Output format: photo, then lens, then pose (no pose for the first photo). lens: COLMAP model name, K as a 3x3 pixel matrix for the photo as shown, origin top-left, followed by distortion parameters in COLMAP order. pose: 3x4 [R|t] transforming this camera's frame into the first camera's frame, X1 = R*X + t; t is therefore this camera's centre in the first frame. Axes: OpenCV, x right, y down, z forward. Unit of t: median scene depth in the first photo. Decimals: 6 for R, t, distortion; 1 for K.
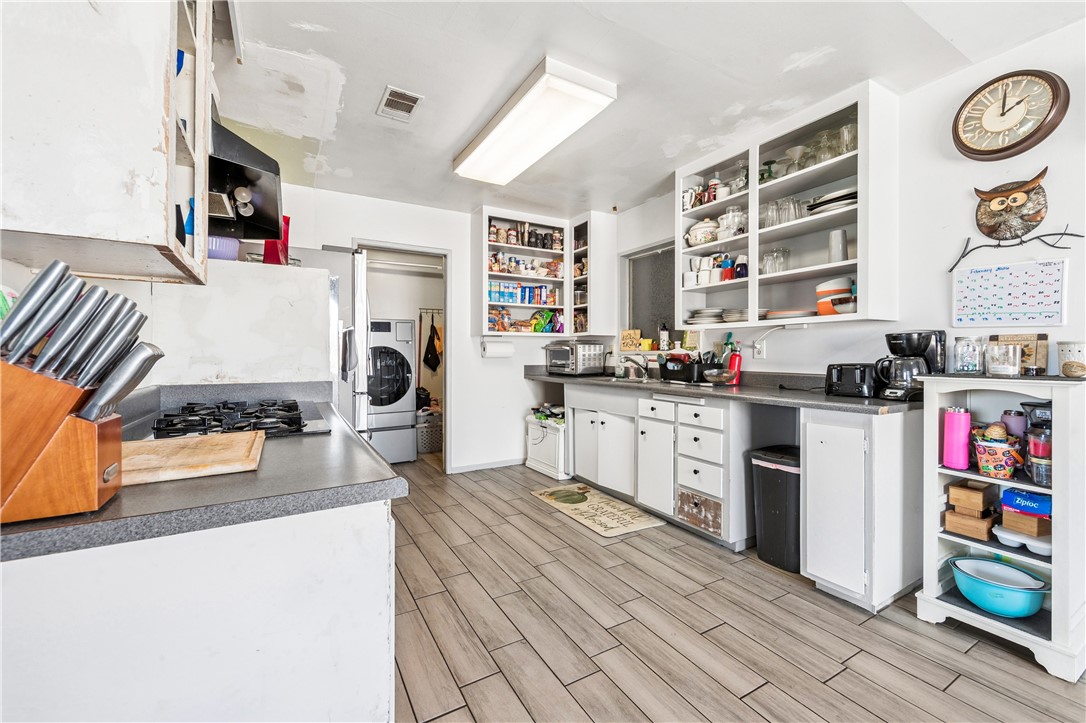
lens RADIAL K [[441.7, 0, 540.3], [0, 441.7, 356.2], [0, 0, 1]] dist [-0.007958, 0.000526]
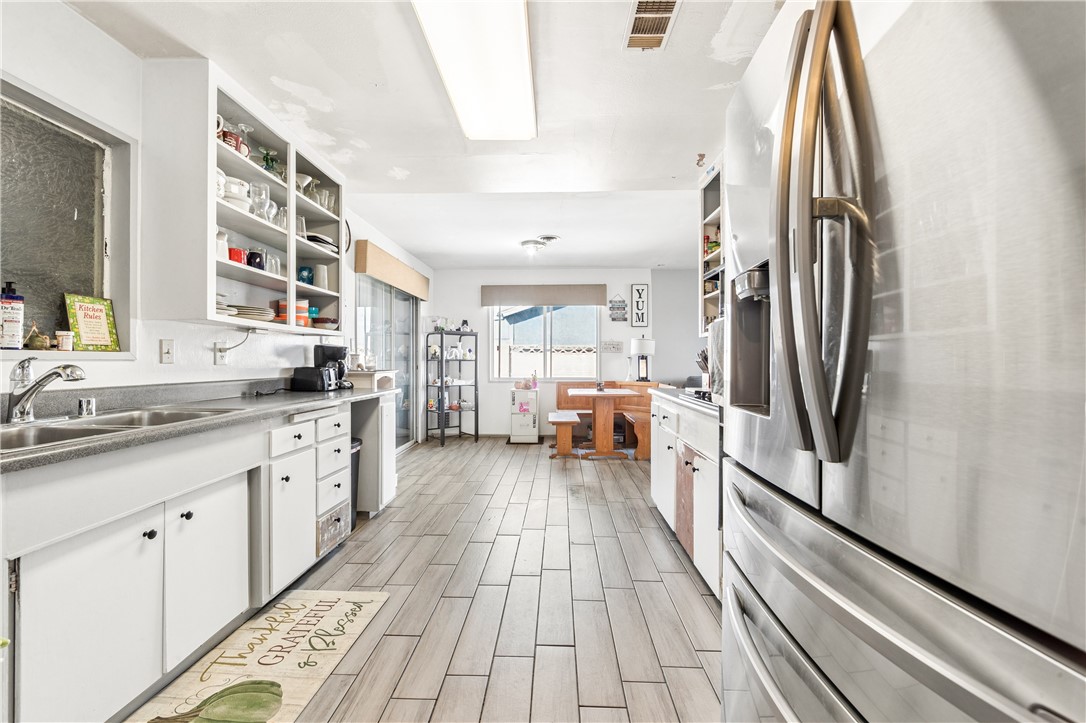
lens RADIAL K [[441.7, 0, 541.7], [0, 441.7, 362.5], [0, 0, 1]] dist [-0.007958, 0.000526]
pose [[-0.851634, -0.002838, 0.524129, -0.604502], [-0.001505, 0.999994, 0.002970, -0.002117], [-0.524134, 0.001741, -0.851634, 1.884015]]
